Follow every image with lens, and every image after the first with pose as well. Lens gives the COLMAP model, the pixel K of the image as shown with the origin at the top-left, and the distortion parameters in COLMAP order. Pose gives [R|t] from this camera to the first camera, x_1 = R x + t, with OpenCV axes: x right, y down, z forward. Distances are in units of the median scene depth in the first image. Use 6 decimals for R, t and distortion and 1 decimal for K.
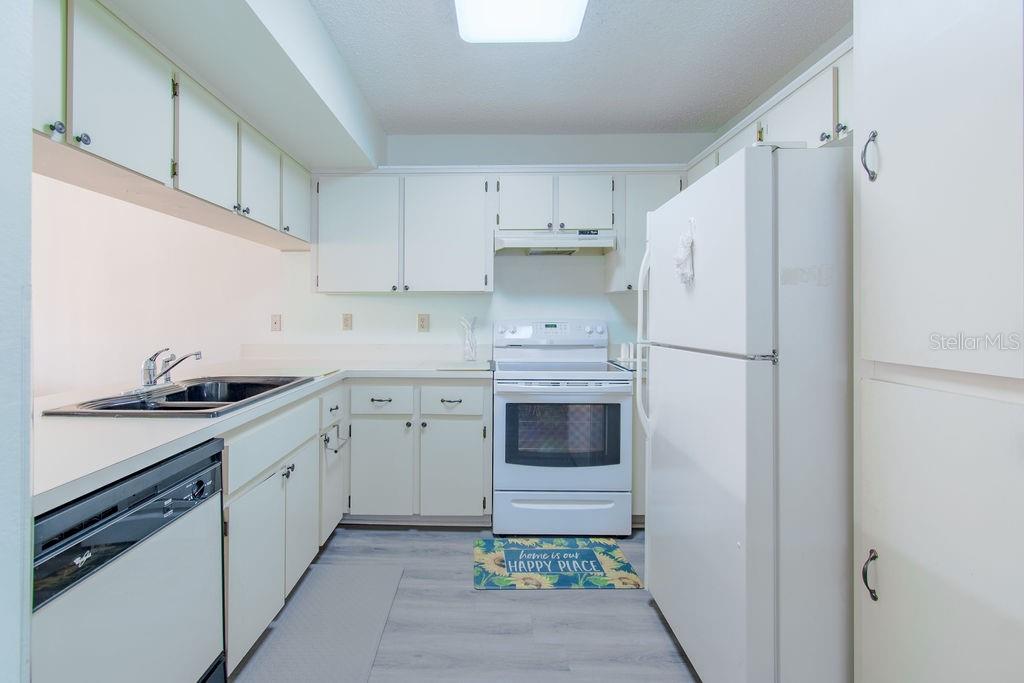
lens RADIAL K [[489.6, 0, 490.1], [0, 489.6, 315.8], [0, 0, 1]] dist [0.009153, -0.002546]
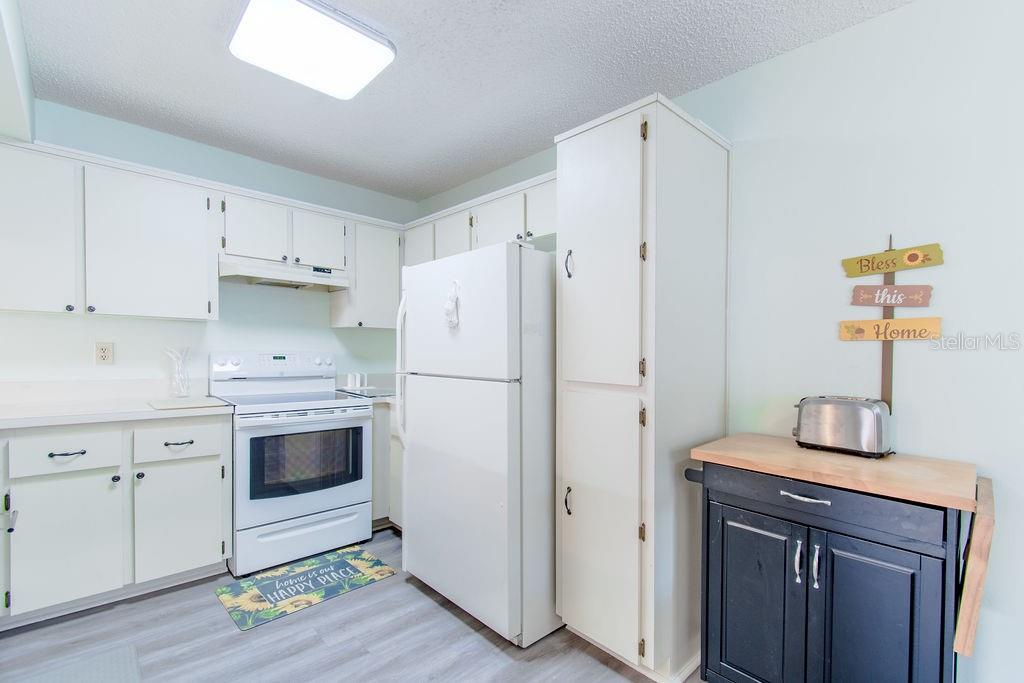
lens RADIAL K [[463.8, 0, 517.4], [0, 463.8, 351.8], [0, 0, 1]] dist [0.005419, -0.000629]
pose [[0.702986, 0.013609, 0.711073, -0.259109], [-0.020690, 0.999785, 0.001320, -0.004111], [-0.710902, -0.015639, 0.703117, -0.016010]]
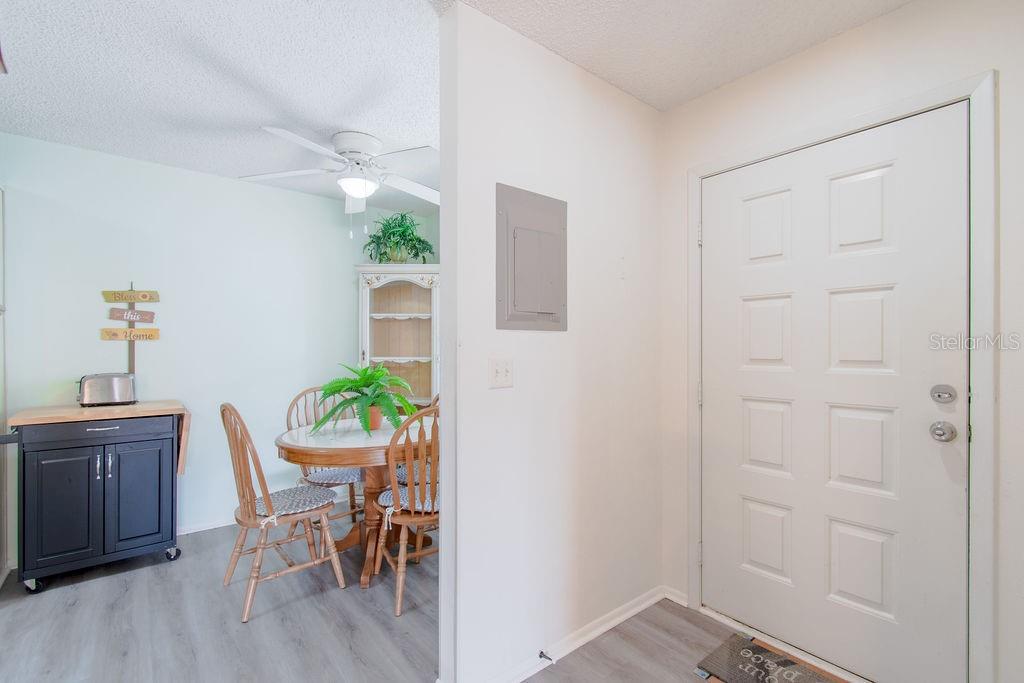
lens RADIAL K [[463.8, 0, 509.0], [0, 463.8, 347.9], [0, 0, 1]] dist [0.005419, -0.000629]
pose [[-0.650101, -0.002316, 0.759844, -0.843051], [0.001500, 0.999989, 0.004331, -0.012461], [-0.759846, 0.003955, -0.650091, 0.094221]]
